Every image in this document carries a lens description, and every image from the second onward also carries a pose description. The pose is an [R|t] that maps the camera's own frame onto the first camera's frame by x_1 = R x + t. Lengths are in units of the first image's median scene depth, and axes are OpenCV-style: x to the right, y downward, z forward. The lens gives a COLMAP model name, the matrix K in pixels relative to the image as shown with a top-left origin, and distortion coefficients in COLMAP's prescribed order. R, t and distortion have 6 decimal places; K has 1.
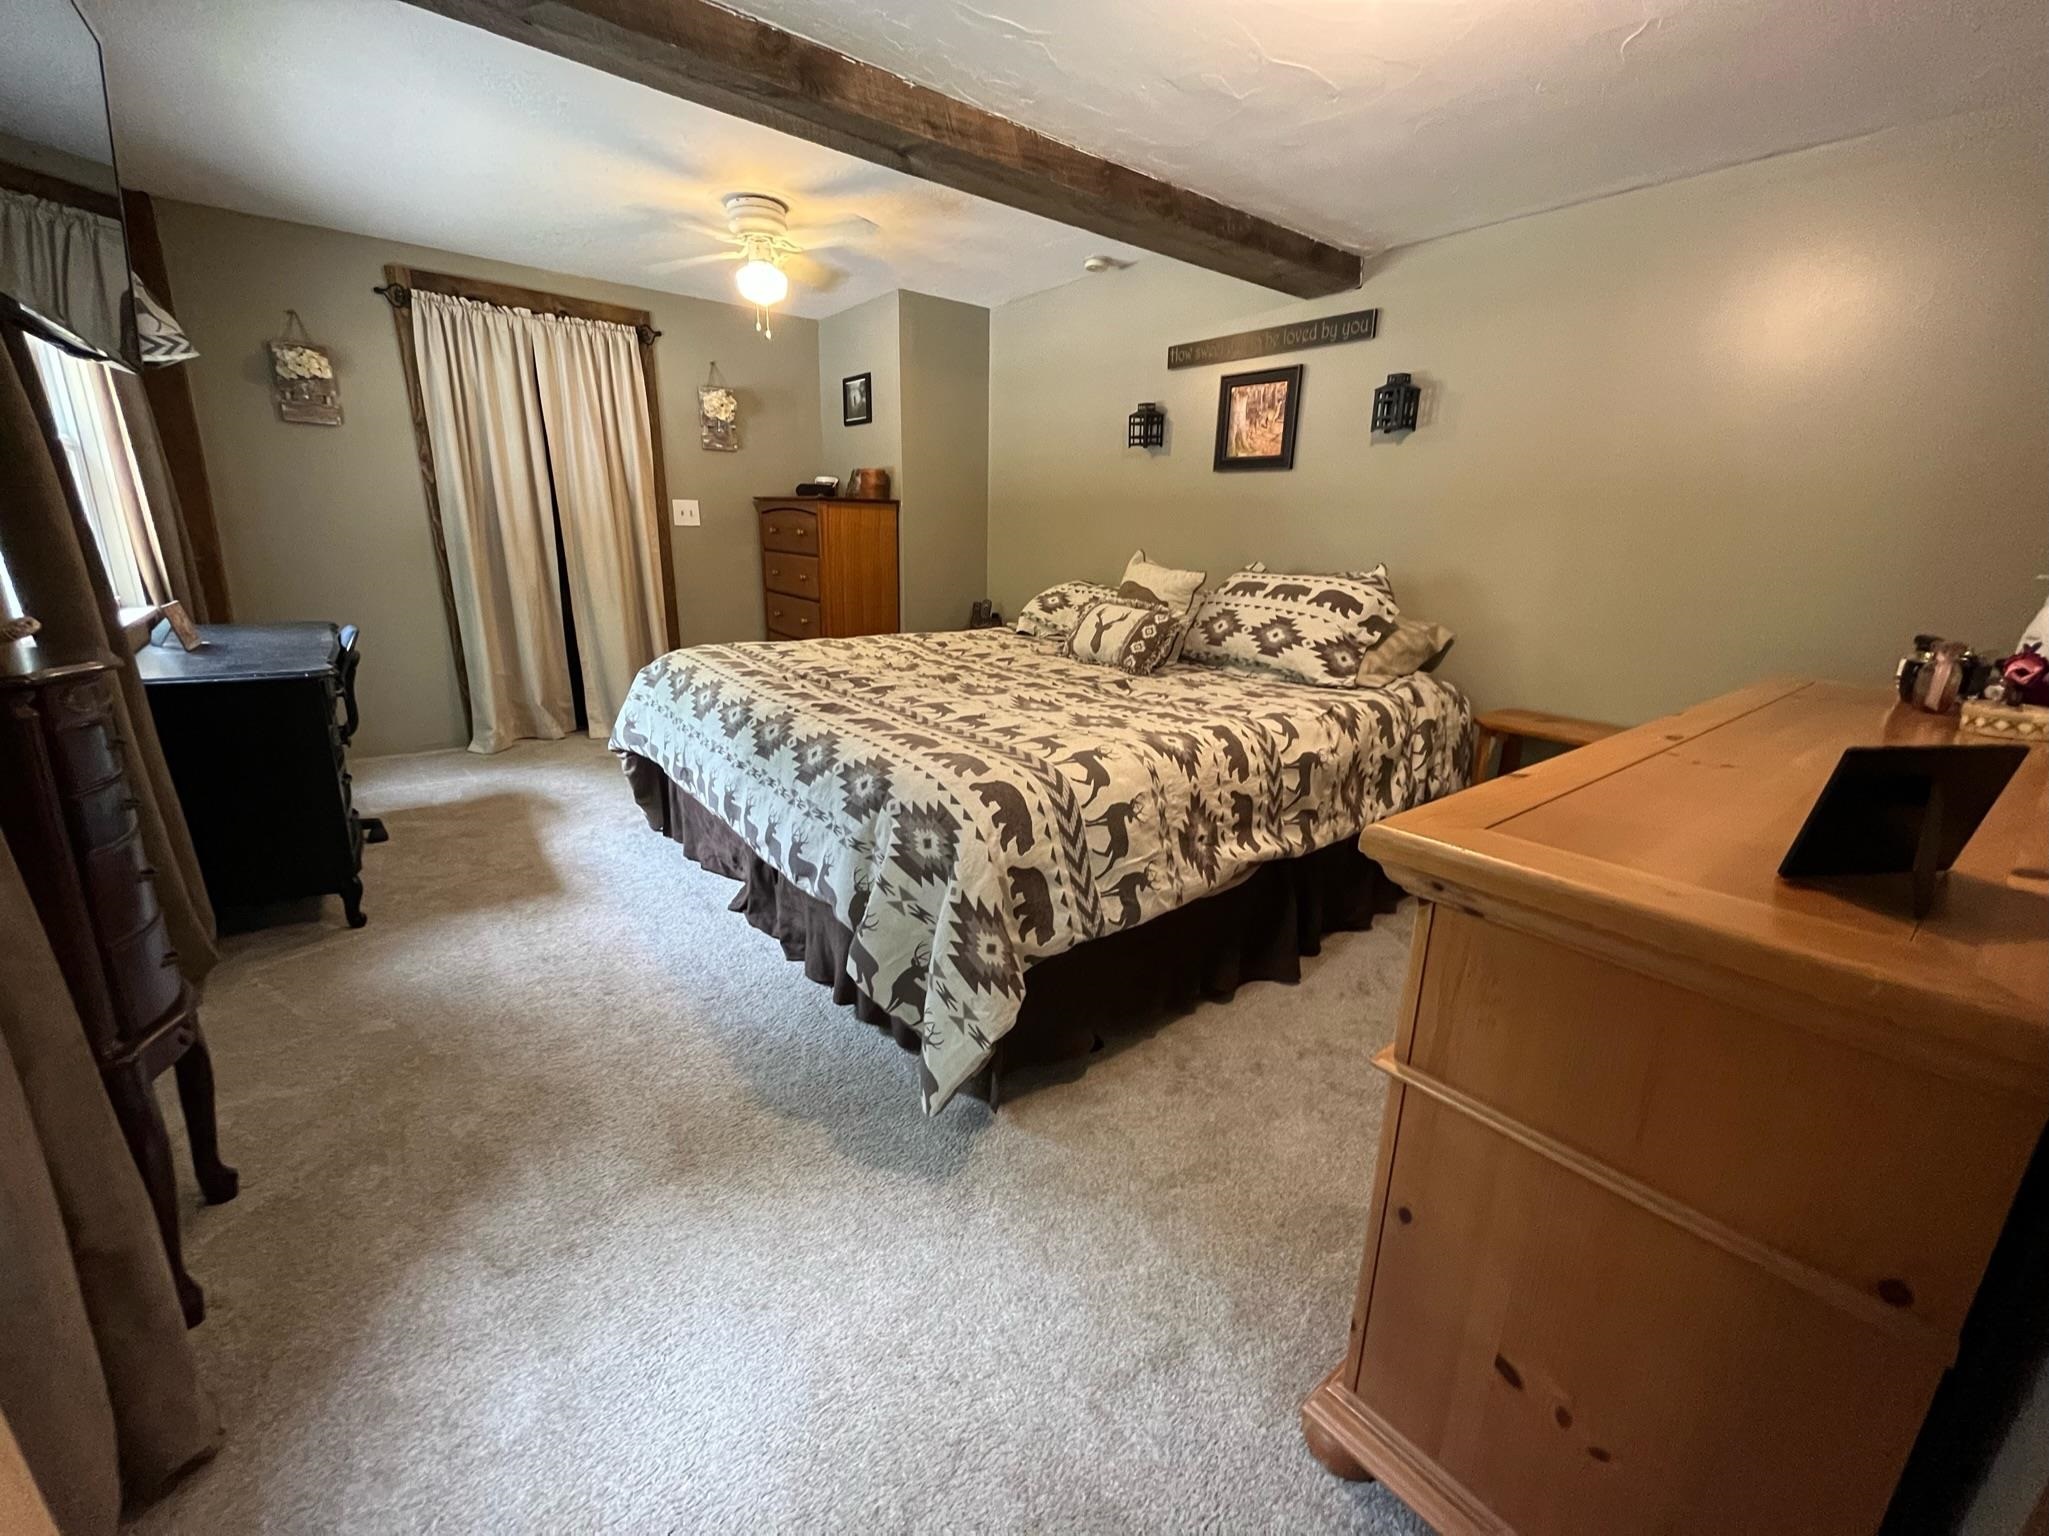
lens RADIAL K [[823.2, 0, 1031.8], [0, 823.2, 777.8], [0, 0, 1]] dist [0.000616, -0.000832]
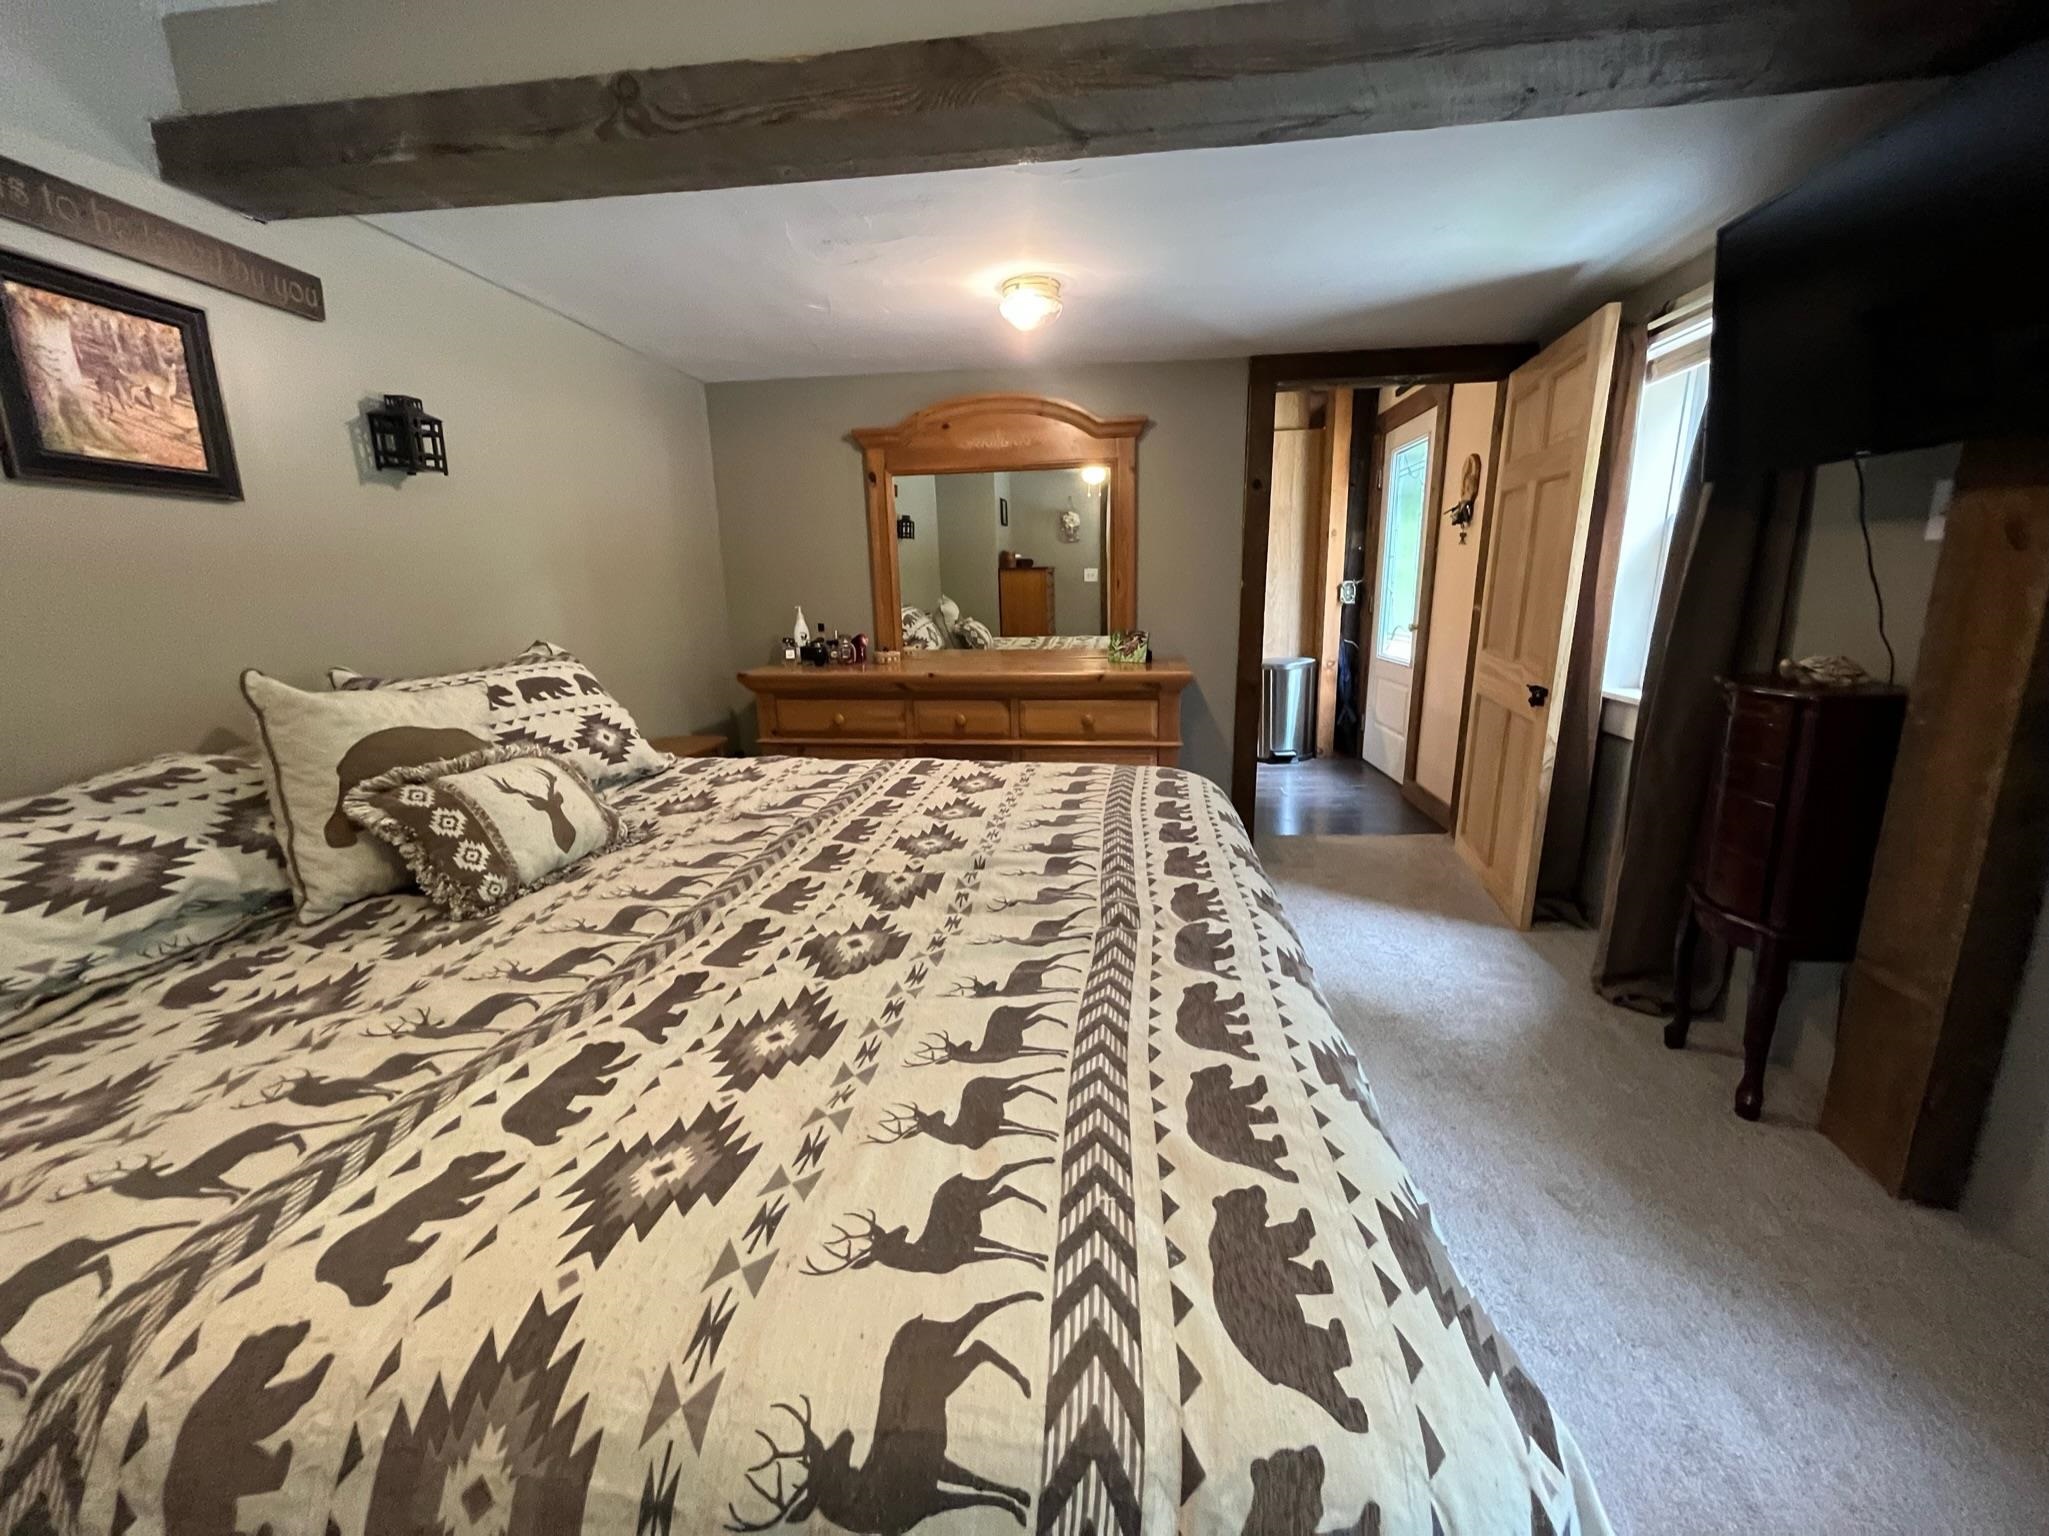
lens RADIAL K [[823.2, 0, 1021.9], [0, 823.2, 767.5], [0, 0, 1]] dist [0.000616, -0.000832]
pose [[-0.673846, -0.170669, 0.718891, -0.459815], [0.214590, 0.885814, 0.411441, -0.335220], [-0.707024, 0.431515, -0.560278, 1.027769]]
